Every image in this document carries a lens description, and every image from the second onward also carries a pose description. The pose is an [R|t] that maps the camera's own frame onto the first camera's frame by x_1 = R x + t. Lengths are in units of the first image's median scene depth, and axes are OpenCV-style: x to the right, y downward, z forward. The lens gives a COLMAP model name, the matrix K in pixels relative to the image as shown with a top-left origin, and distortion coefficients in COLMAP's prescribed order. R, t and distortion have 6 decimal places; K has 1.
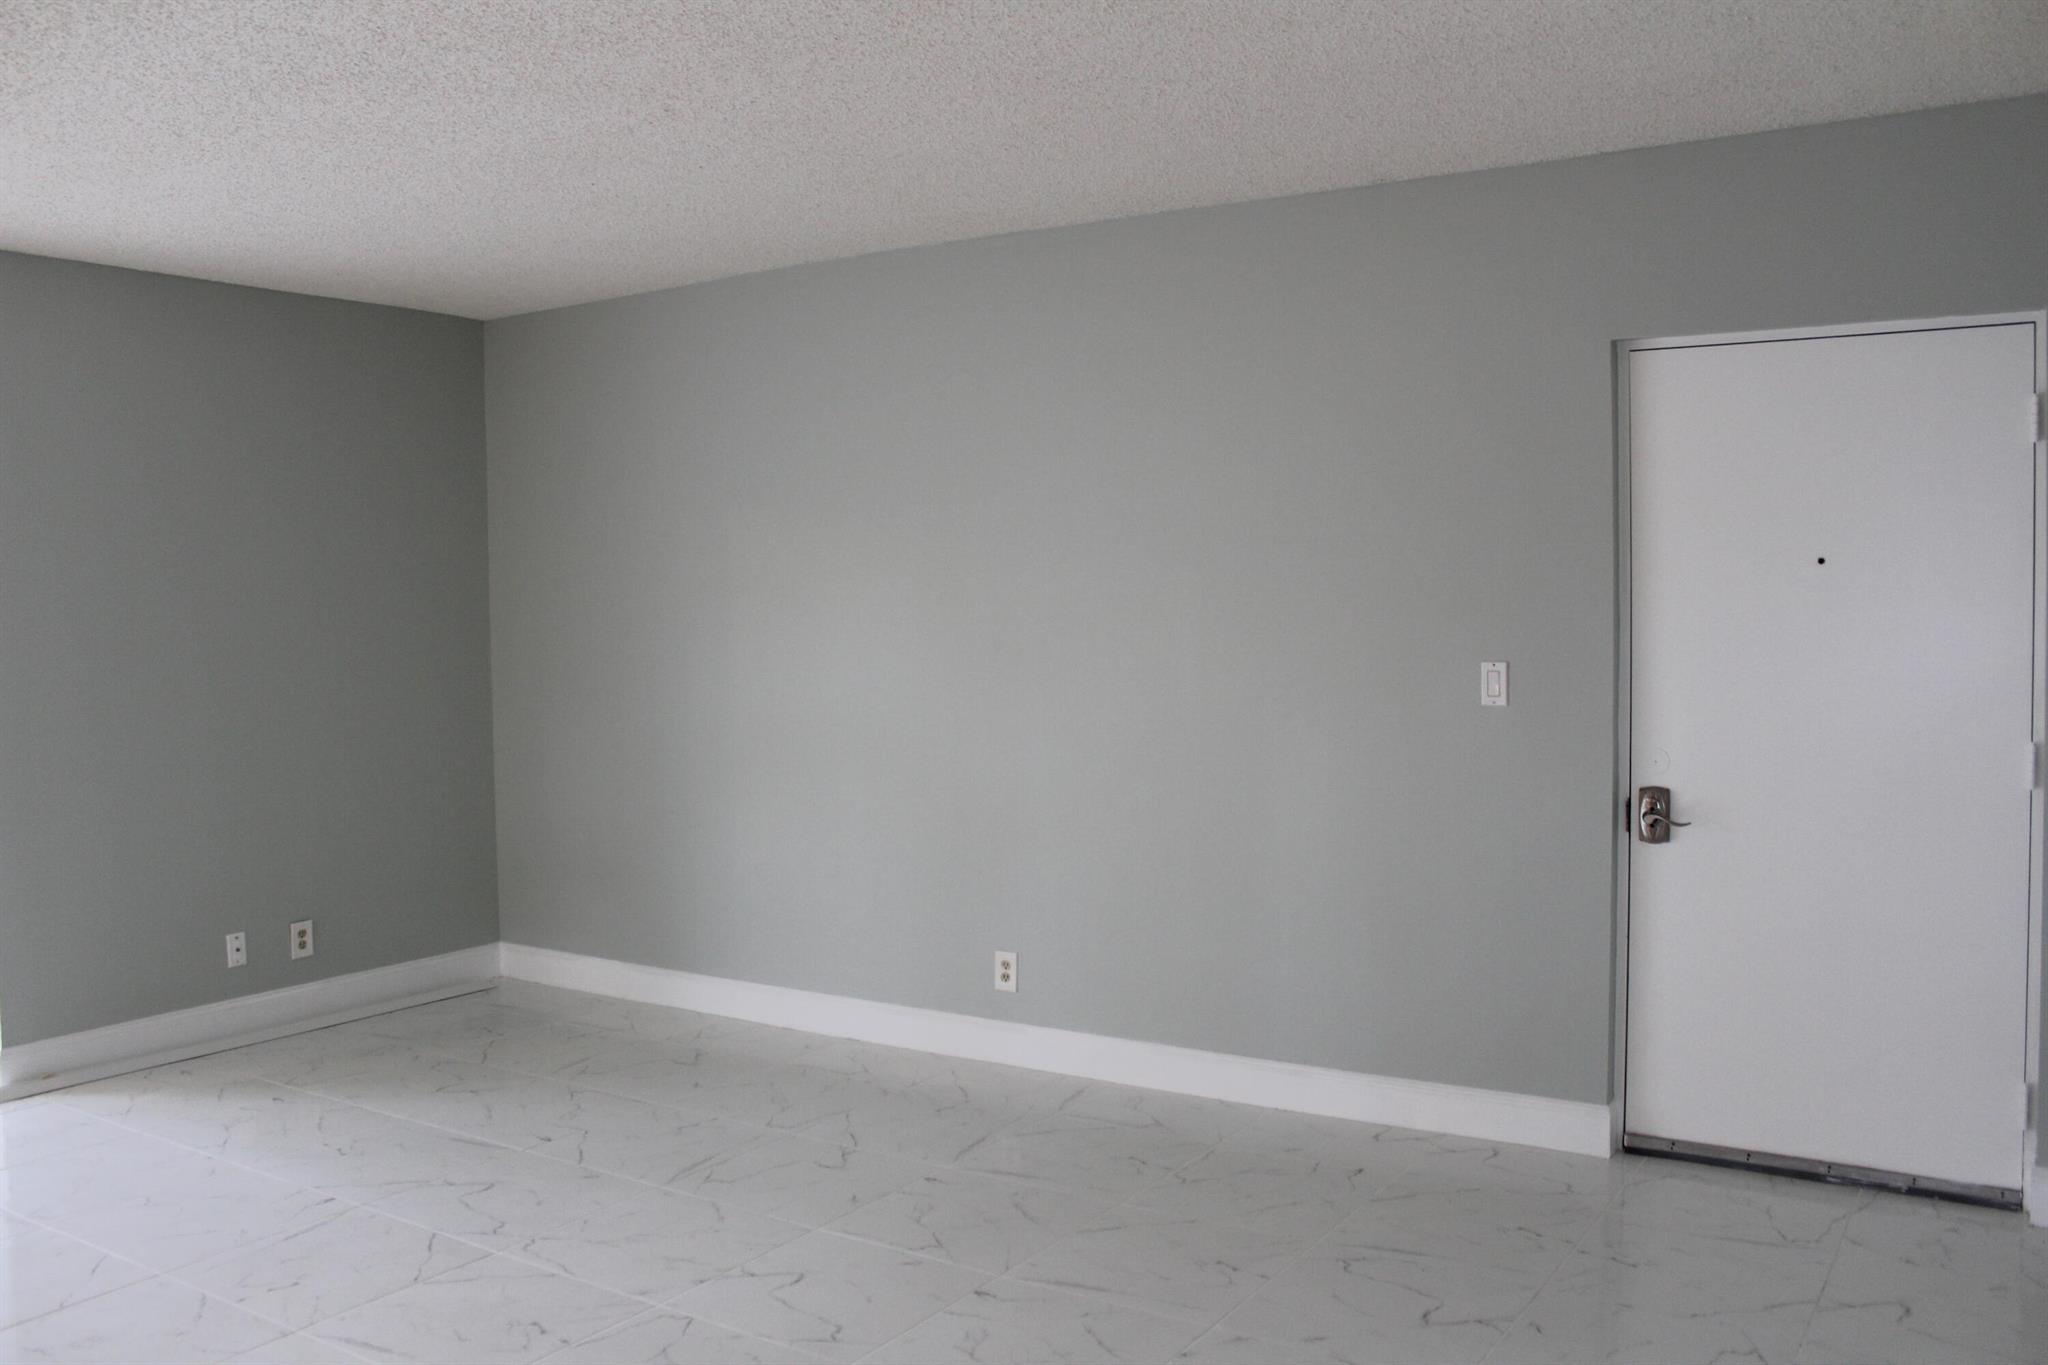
lens RADIAL K [[1697.9, 0, 1021.9], [0, 1697.9, 664.6], [0, 0, 1]] dist [-0.167134, 0.155073]
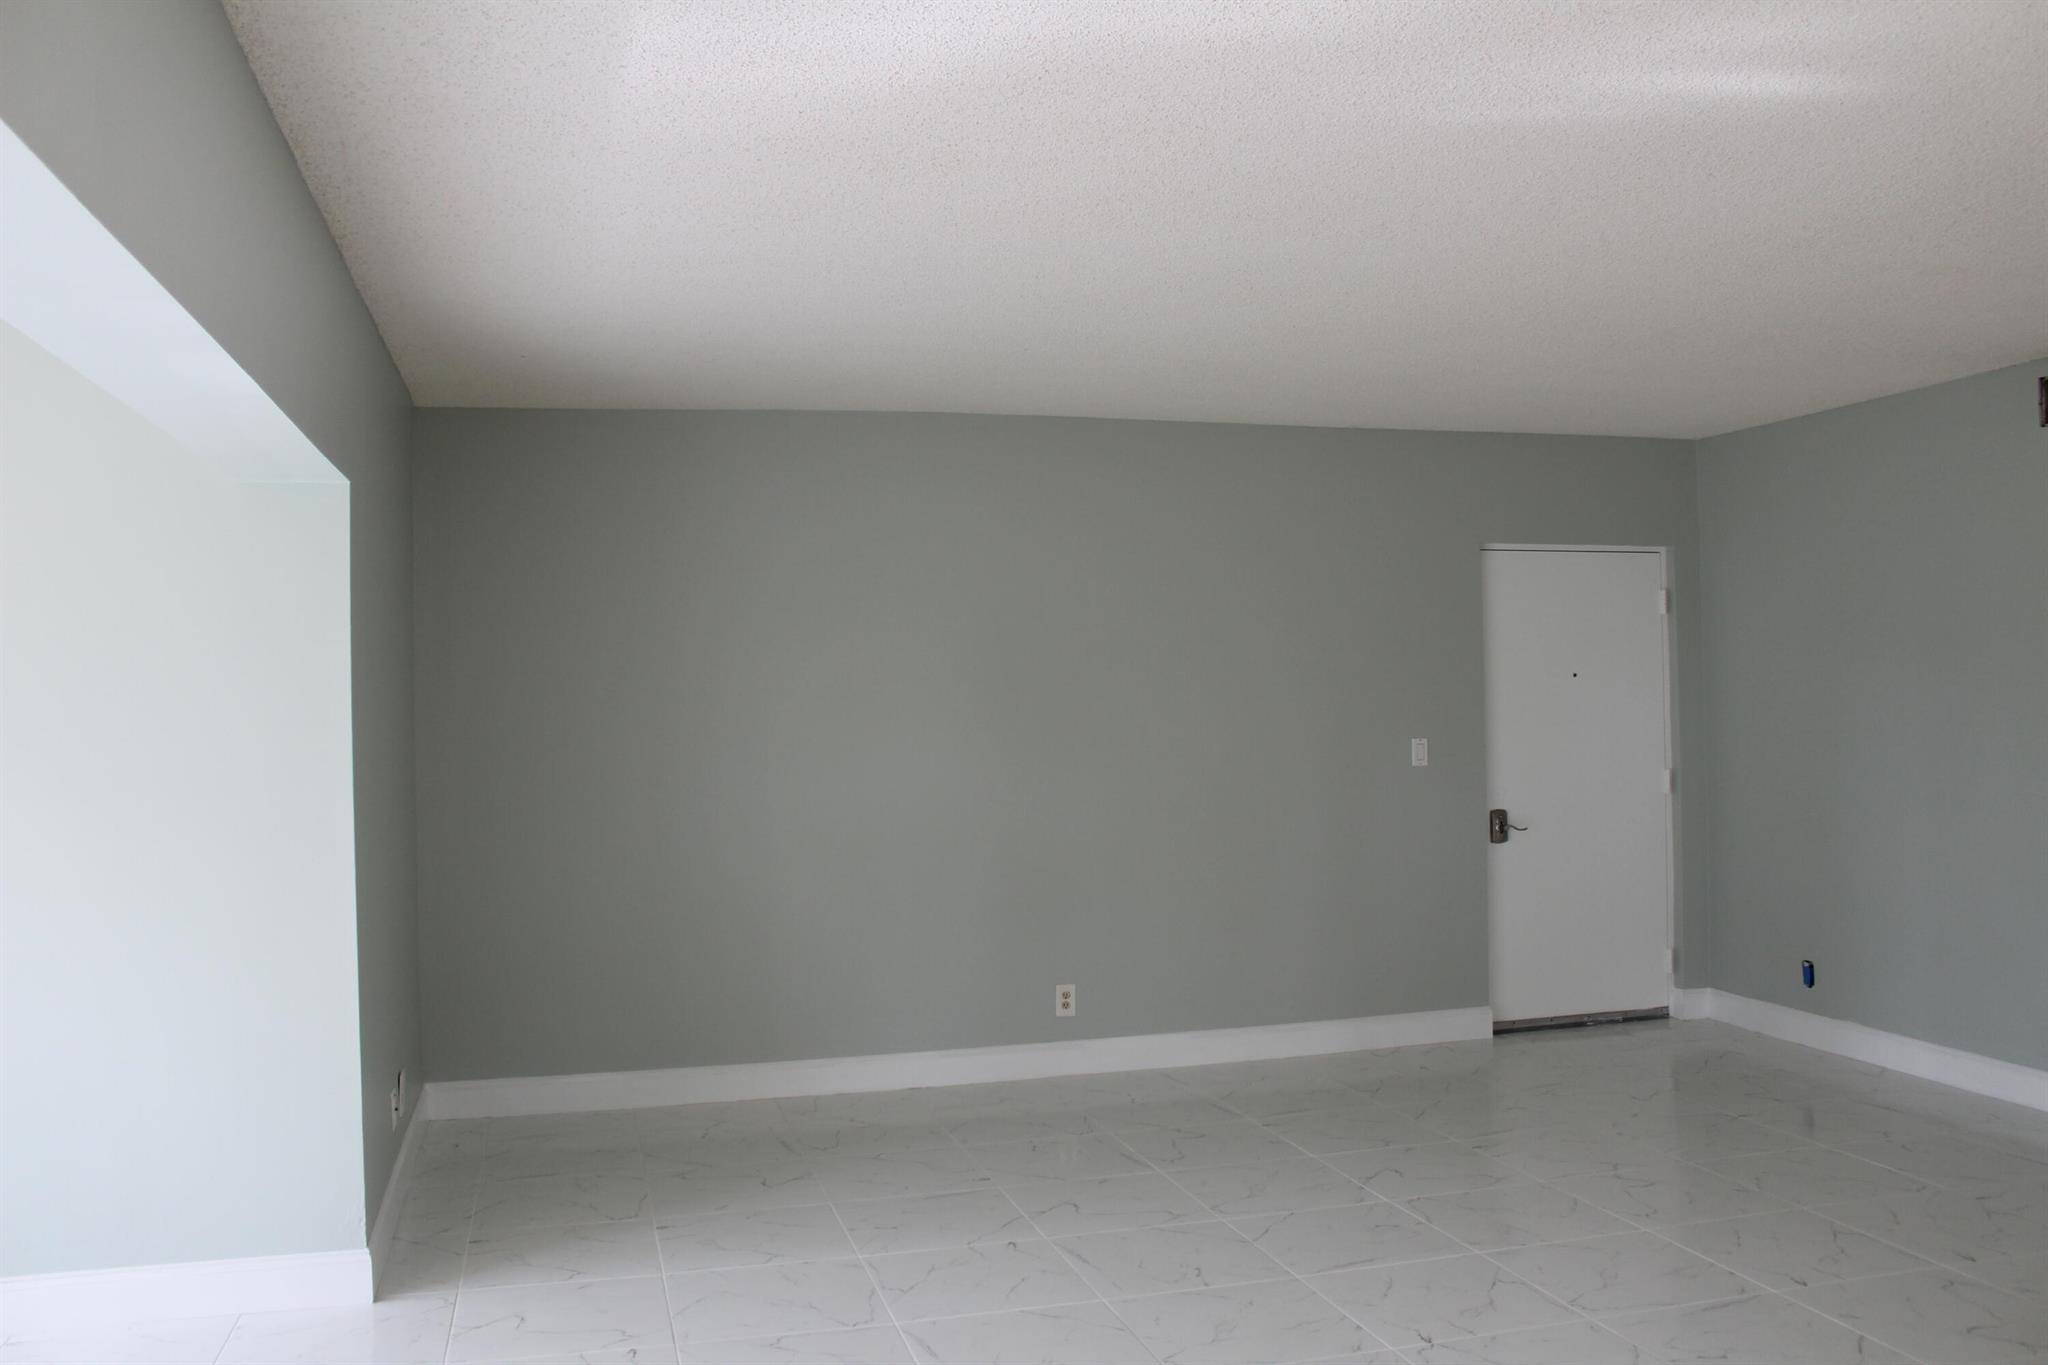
lens RADIAL K [[1697.9, 0, 1021.9], [0, 1697.9, 664.6], [0, 0, 1]] dist [-0.167134, 0.155073]
pose [[0.654507, 0.024828, 0.755648, -1.198004], [0.039248, 0.996997, -0.066752, 0.021217], [-0.755037, 0.073347, 0.651567, 0.246154]]
